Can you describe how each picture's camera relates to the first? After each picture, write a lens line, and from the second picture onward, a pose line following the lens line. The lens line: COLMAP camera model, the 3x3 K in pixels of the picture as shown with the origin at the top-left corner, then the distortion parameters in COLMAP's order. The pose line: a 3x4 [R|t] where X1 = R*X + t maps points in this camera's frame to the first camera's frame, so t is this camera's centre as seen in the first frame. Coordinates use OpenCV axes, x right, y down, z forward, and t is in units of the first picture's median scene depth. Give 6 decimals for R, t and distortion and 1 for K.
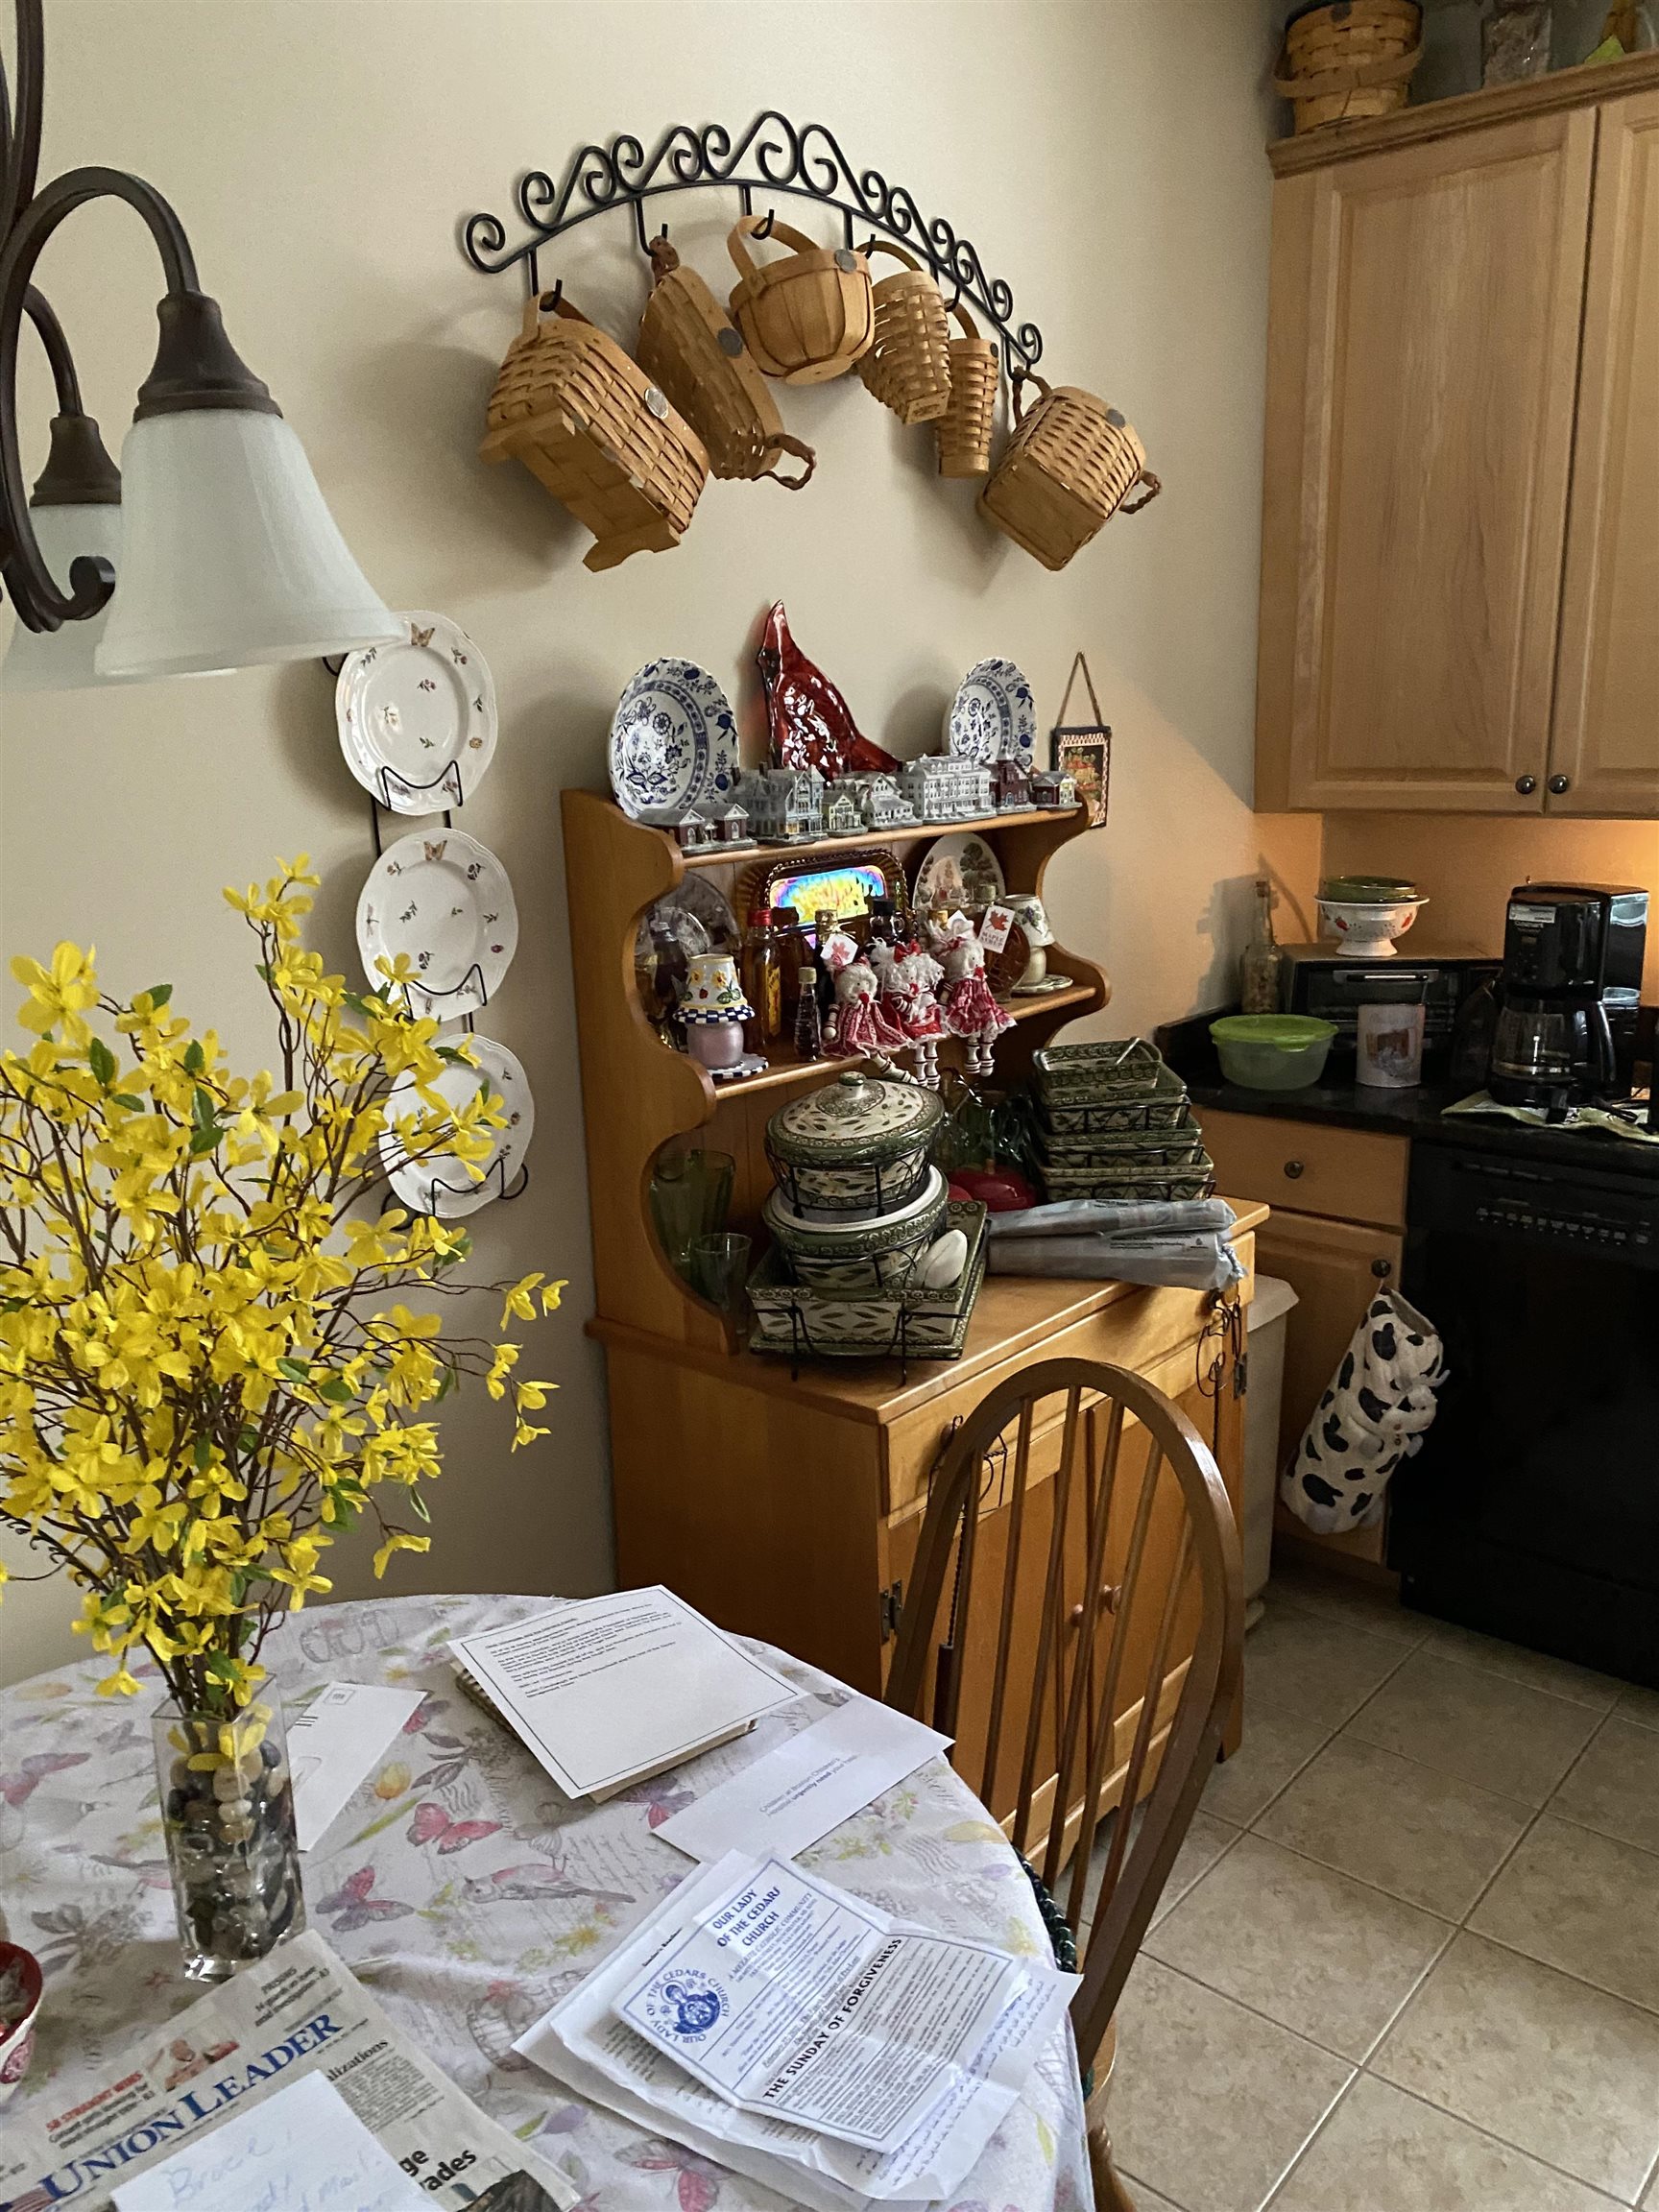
lens RADIAL K [[1662.2, 0, 828.7], [0, 1662.2, 1117.3], [0, 0, 1]] dist [0.048123, -0.054979]
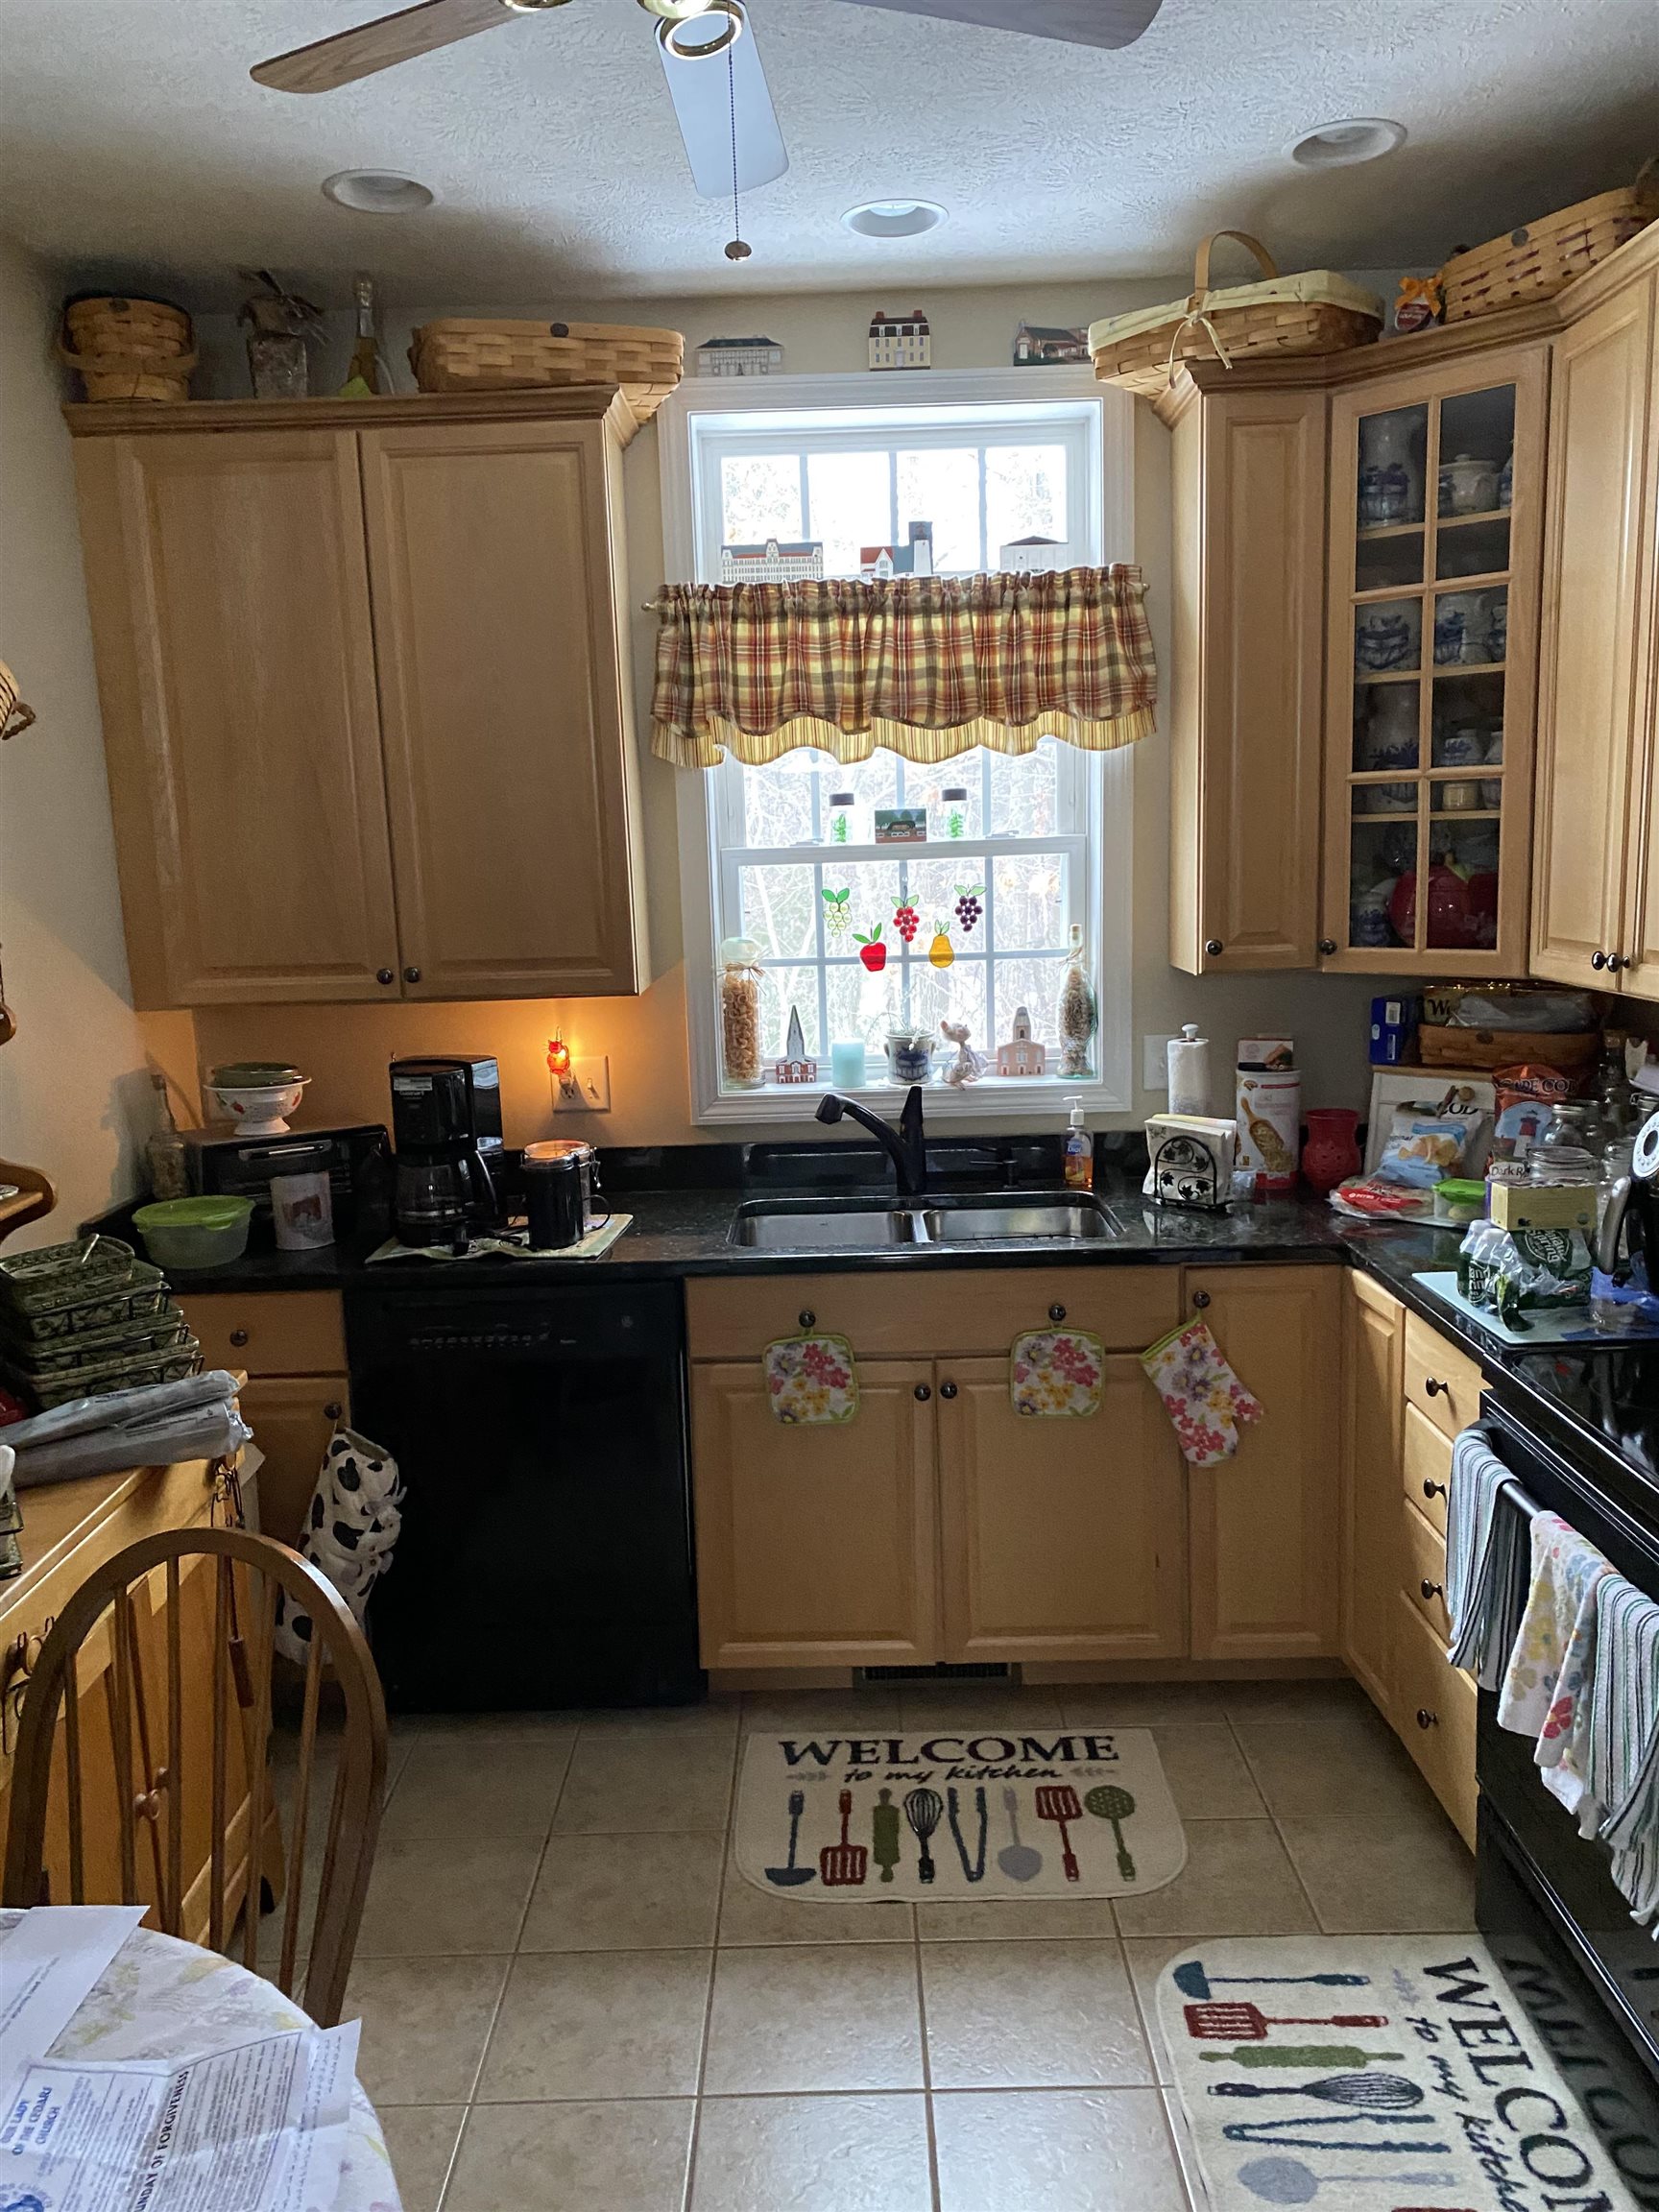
lens RADIAL K [[1642.8, 0, 821.0], [0, 1642.8, 1124.4], [0, 0, 1]] dist [0.038089, -0.046960]
pose [[0.758668, -0.105042, 0.642953, -0.111040], [0.167733, 0.985139, -0.036974, -0.002007], [-0.629514, 0.135895, 0.765013, -0.066266]]
